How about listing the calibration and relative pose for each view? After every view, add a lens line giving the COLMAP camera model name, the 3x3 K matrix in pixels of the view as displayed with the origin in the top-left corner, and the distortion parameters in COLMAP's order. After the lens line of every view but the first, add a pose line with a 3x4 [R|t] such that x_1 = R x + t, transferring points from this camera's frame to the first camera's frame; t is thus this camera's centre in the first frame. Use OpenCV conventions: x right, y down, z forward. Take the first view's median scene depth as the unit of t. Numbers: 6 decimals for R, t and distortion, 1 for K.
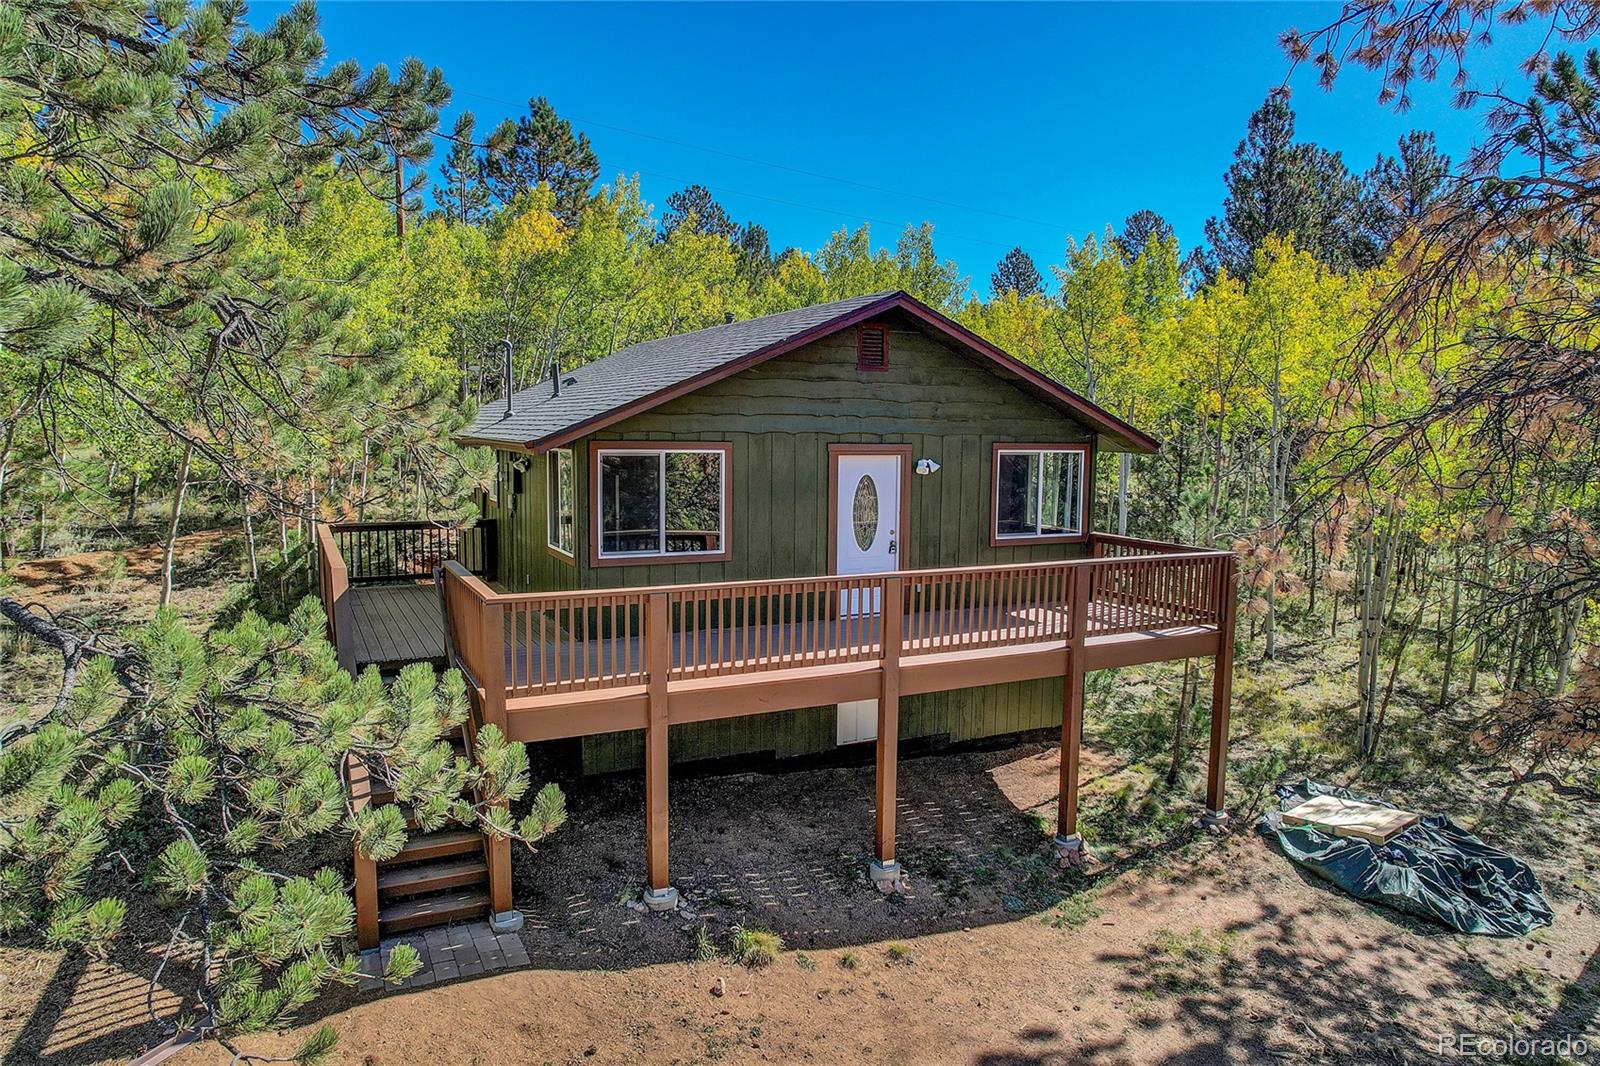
lens RADIAL K [[1028.0, 0, 800.4], [0, 1028.0, 529.6], [0, 0, 1]] dist [-0.071966, 0.070225]
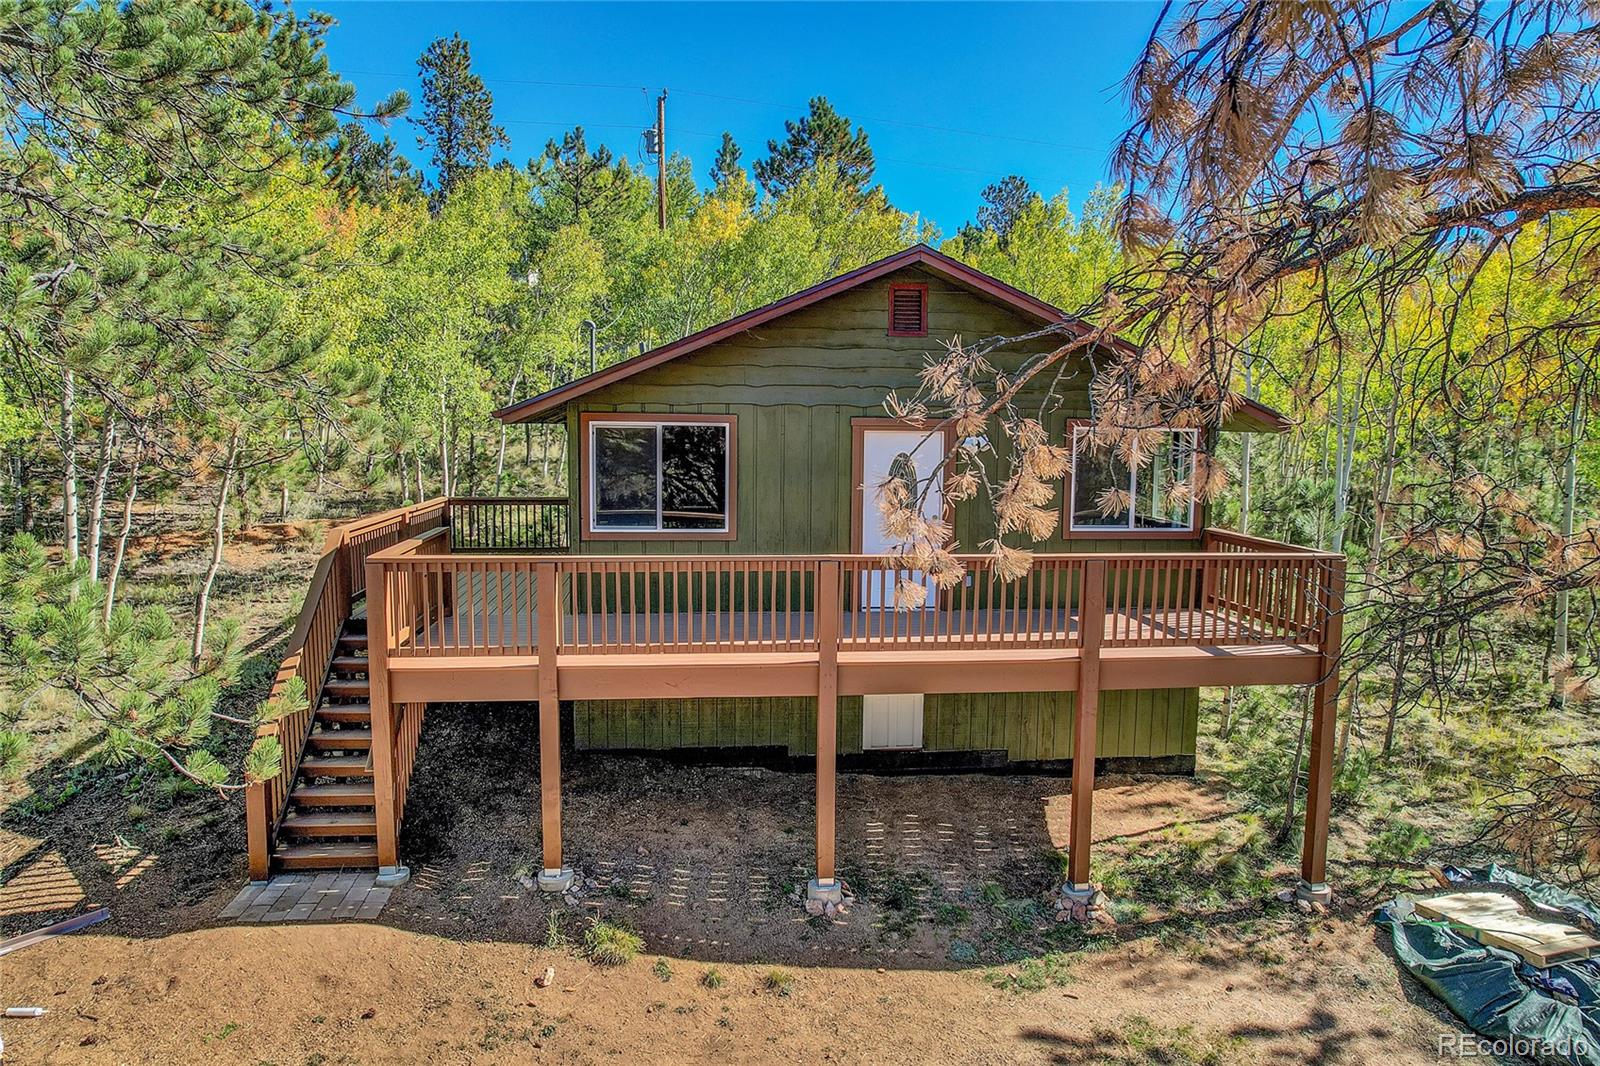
lens RADIAL K [[1028.0, 0, 790.3], [0, 1028.0, 532.5], [0, 0, 1]] dist [-0.071966, 0.070225]
pose [[0.937564, 0.034733, -0.346073, 0.316405], [-0.034470, 0.999382, 0.006918, 0.015093], [0.346099, 0.005443, 0.938182, 0.134832]]
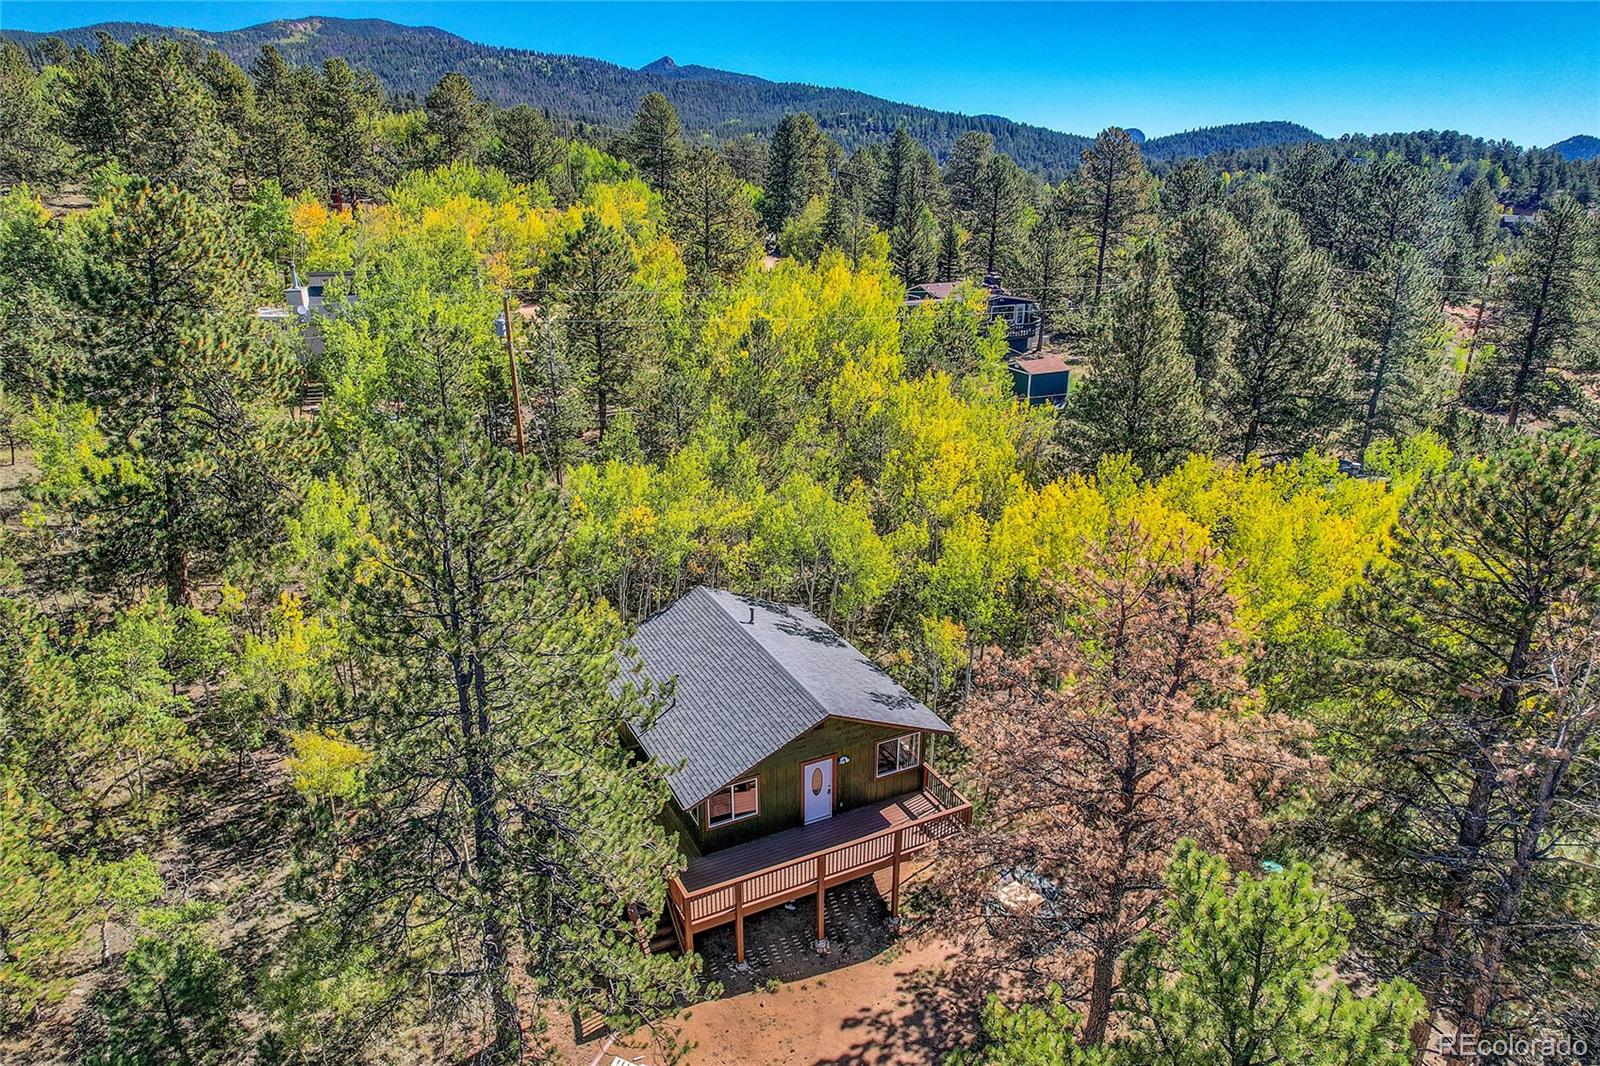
lens RADIAL K [[1028.0, 0, 814.4], [0, 1028.0, 531.9], [0, 0, 1]] dist [-0.071966, 0.070225]
pose [[0.999884, -0.012555, -0.008584, 0.093475], [0.014316, 0.967504, 0.252448, -1.283654], [0.005136, -0.252542, 0.967572, -1.237674]]
